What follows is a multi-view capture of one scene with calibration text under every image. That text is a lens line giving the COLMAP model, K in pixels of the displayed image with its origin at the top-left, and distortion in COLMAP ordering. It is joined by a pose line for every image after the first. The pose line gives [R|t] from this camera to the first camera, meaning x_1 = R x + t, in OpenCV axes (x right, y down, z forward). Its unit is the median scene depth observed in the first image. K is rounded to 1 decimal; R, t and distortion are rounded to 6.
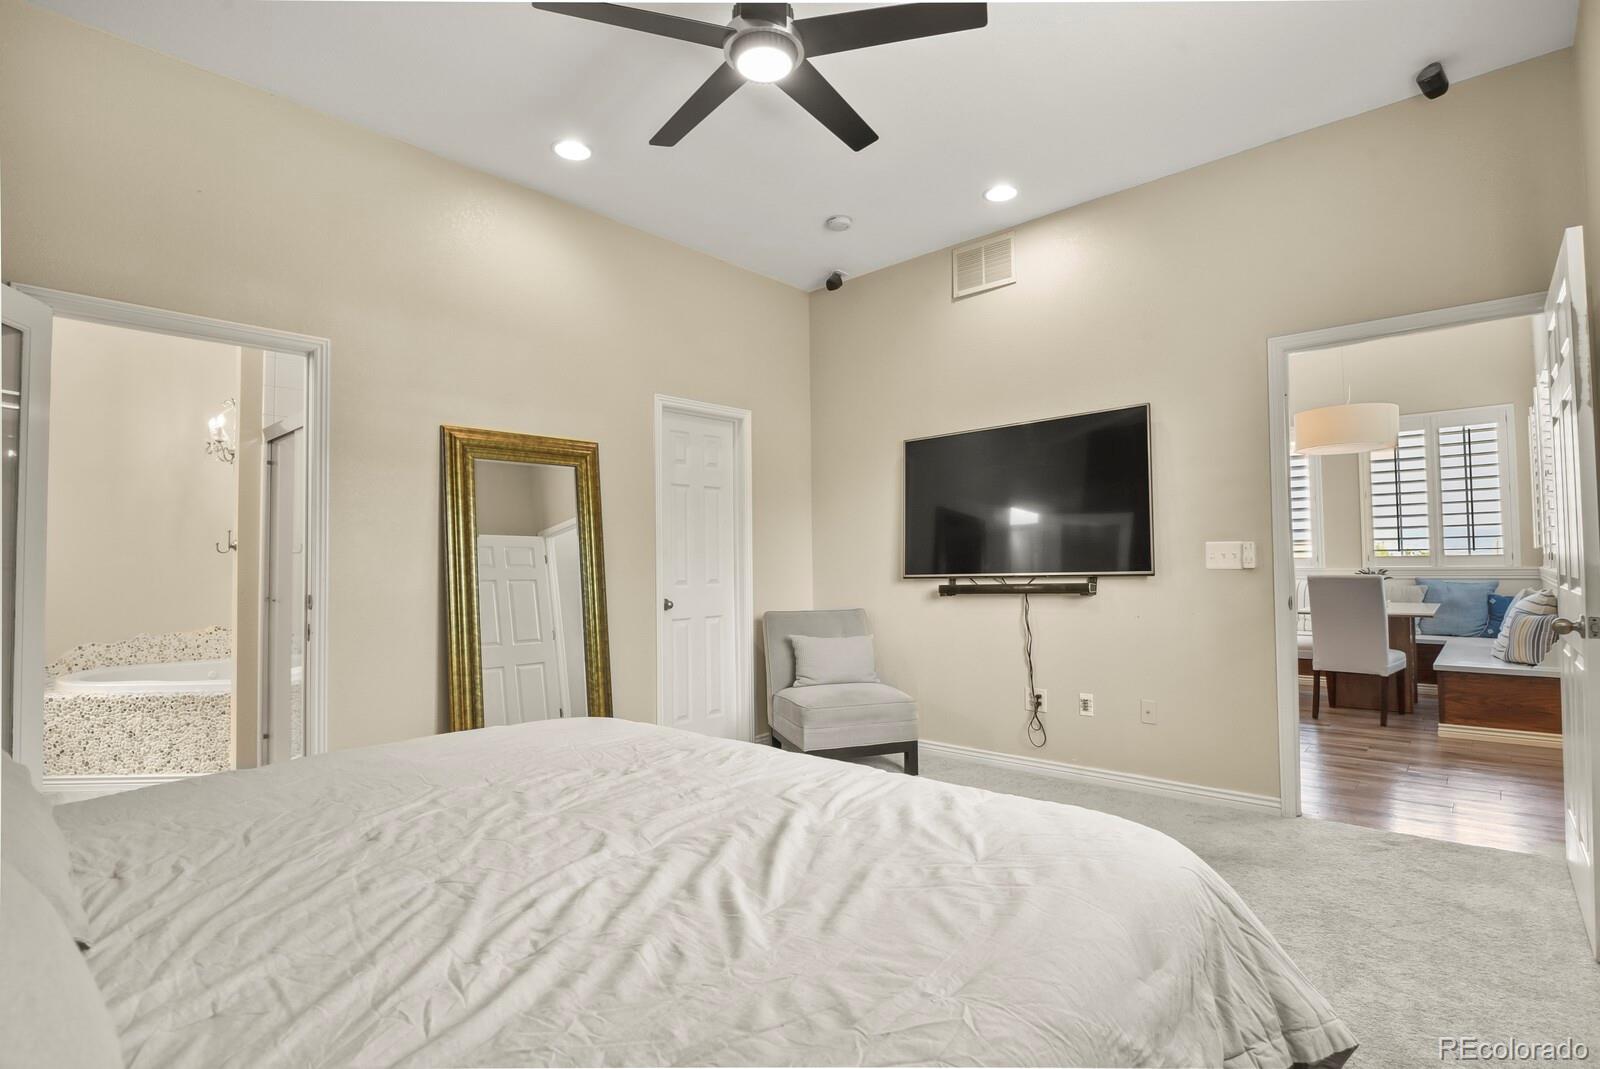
lens RADIAL K [[775.6, 0, 810.5], [0, 775.6, 536.4], [0, 0, 1]] dist [-0.004115, -0.005903]
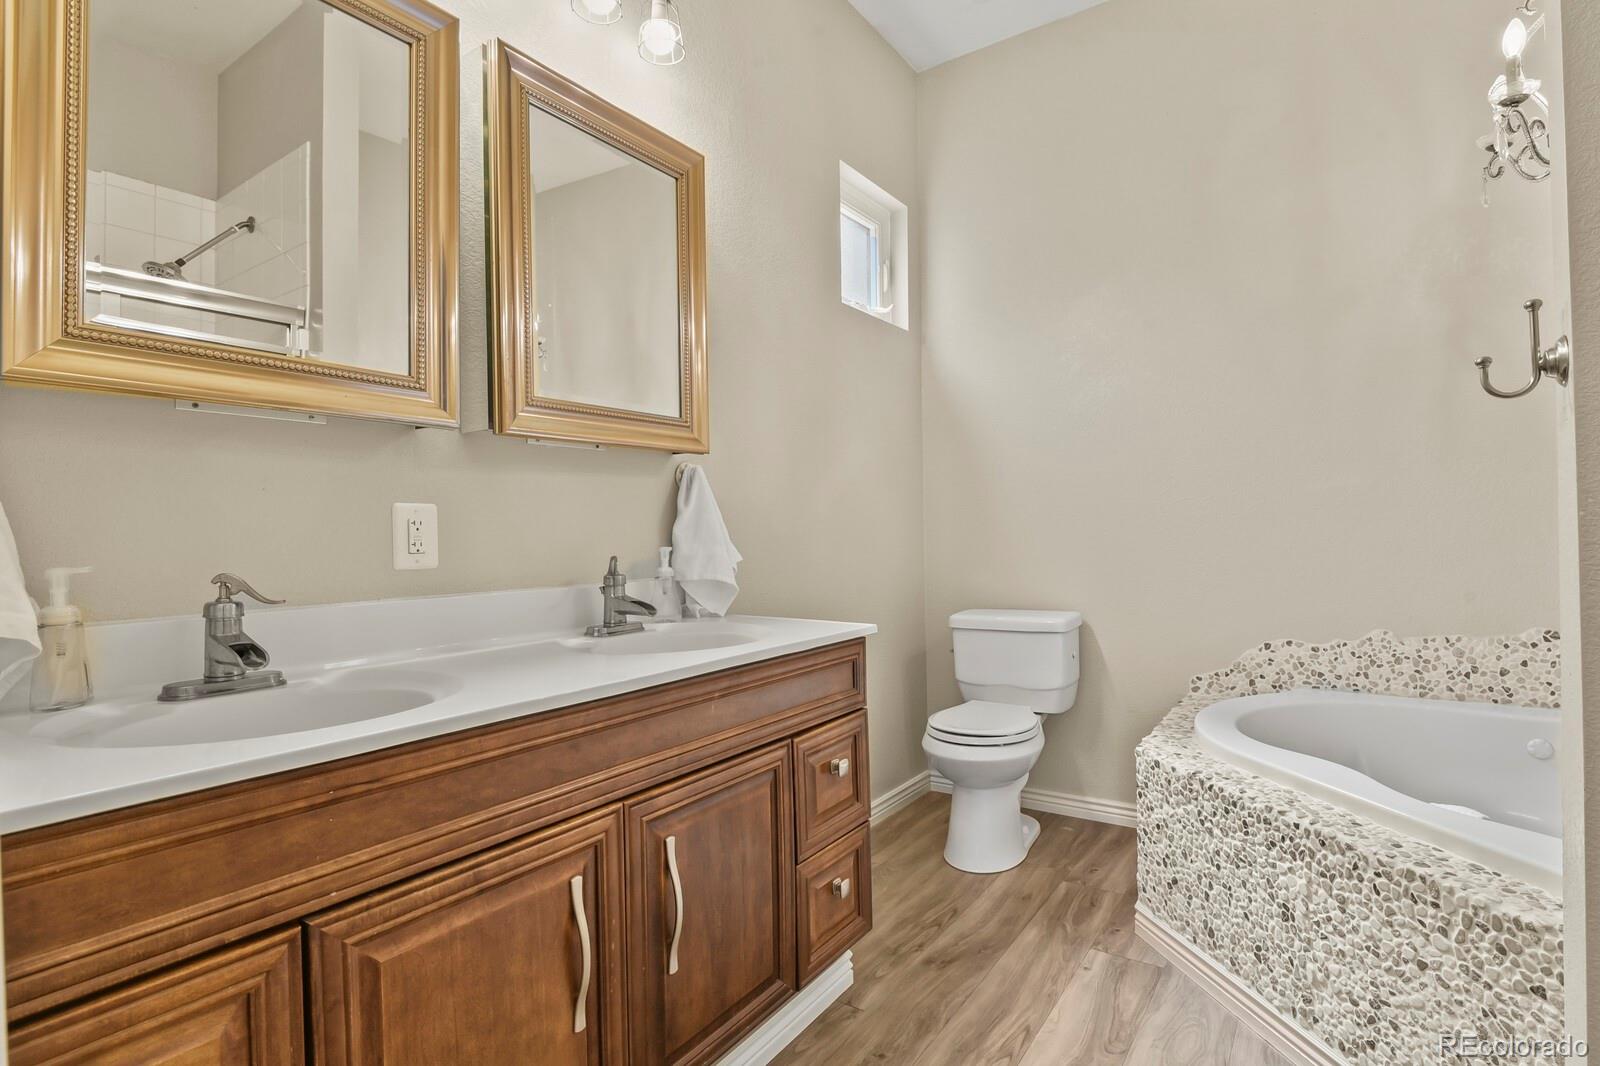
lens RADIAL K [[775.6, 0, 810.5], [0, 775.6, 534.9], [0, 0, 1]] dist [-0.004115, -0.005903]
pose [[0.119639, 0.007922, -0.992786, -0.523741], [0.054667, 0.998399, 0.014555, 0.048917], [0.991311, -0.056014, 0.119014, 0.720884]]
